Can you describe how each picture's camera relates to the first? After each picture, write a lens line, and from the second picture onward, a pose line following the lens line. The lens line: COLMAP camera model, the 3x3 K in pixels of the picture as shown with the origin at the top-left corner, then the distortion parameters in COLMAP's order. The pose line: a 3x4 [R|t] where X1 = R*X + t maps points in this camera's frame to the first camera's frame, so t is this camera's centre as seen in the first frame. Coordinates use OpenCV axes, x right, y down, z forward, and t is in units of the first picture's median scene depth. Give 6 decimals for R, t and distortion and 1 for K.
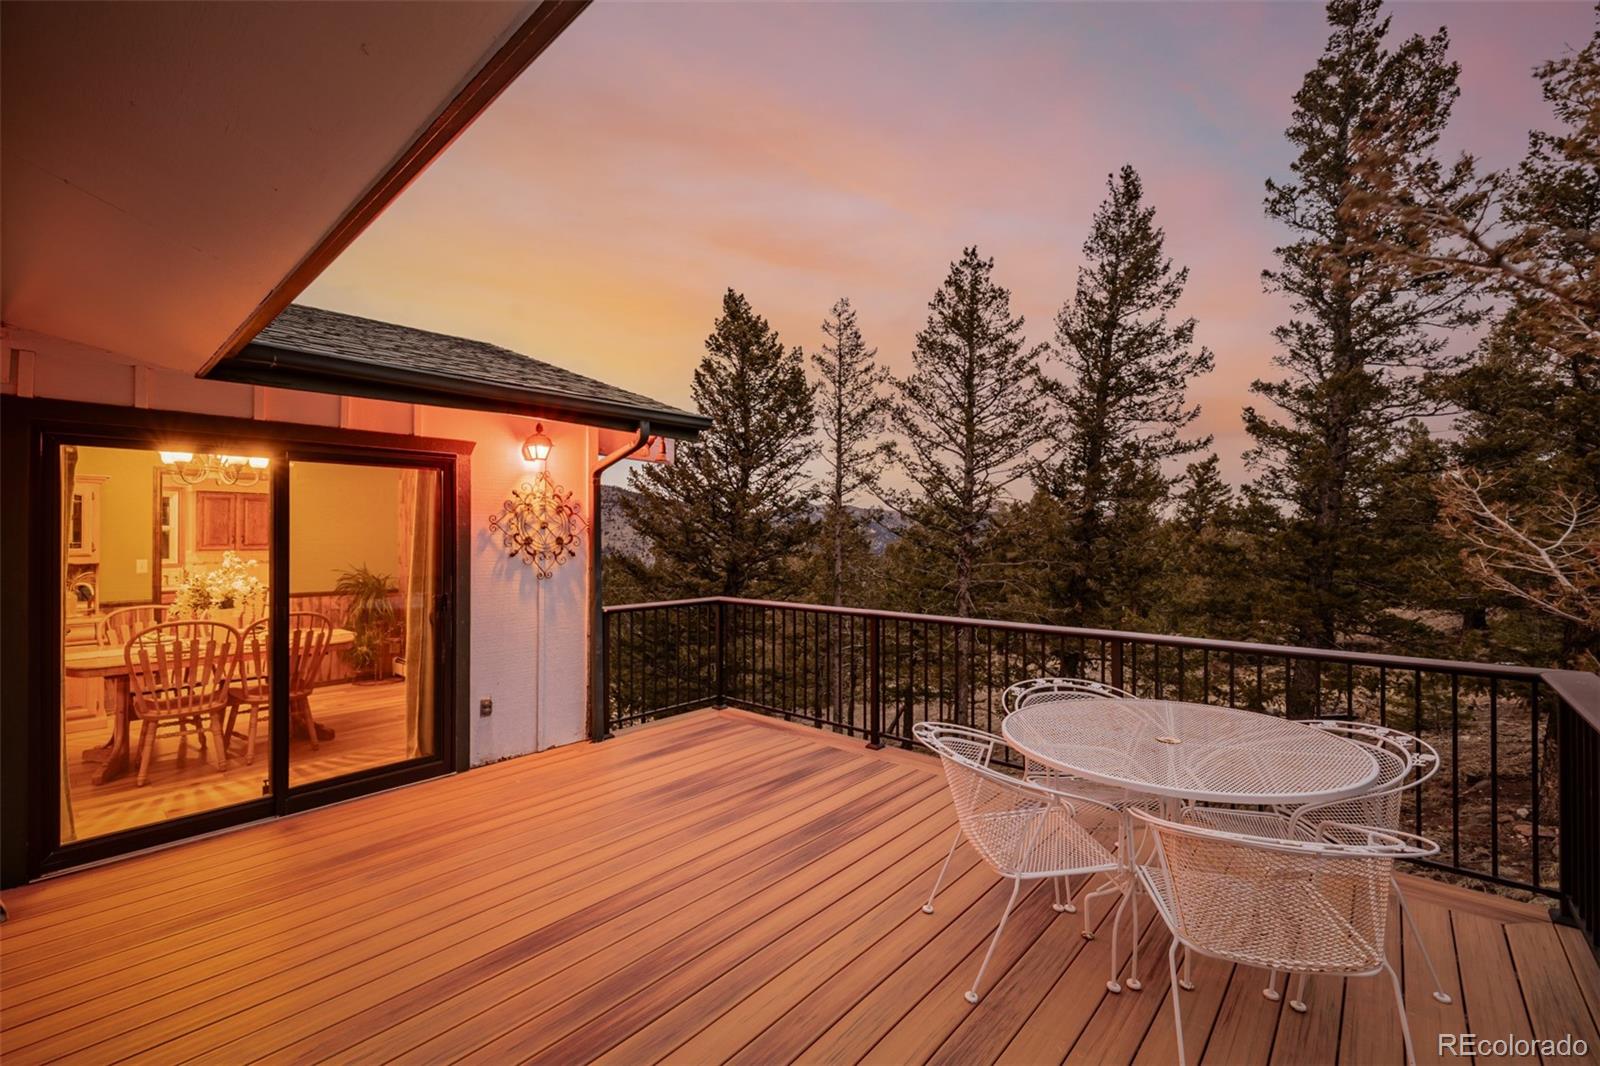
lens RADIAL K [[663.7, 0, 803.5], [0, 663.7, 533.0], [0, 0, 1]] dist [0.000637, -0.000260]
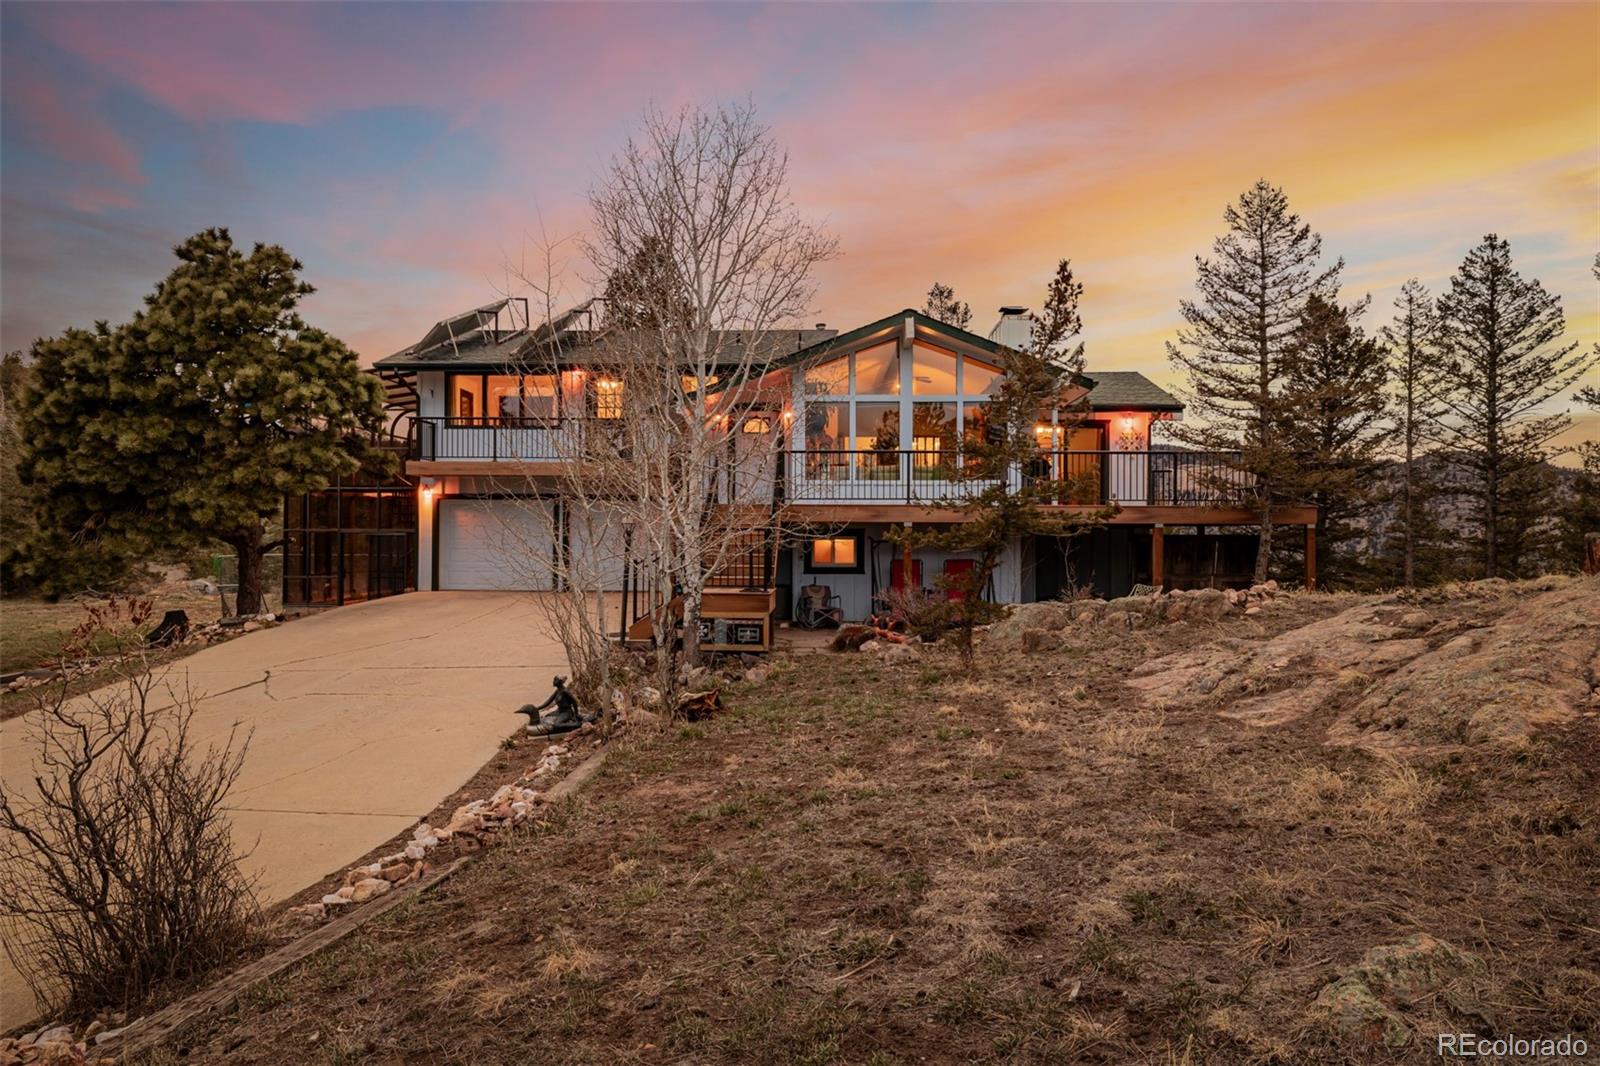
lens RADIAL K [[976.1, 0, 804.7], [0, 976.1, 531.0], [0, 0, 1]] dist [0.005172, 0.000627]
pose [[0.598850, 0.003932, -0.800852, 2.899100], [-0.004545, 0.999989, 0.001511, 0.493968], [0.800848, 0.002735, 0.598861, -3.724137]]
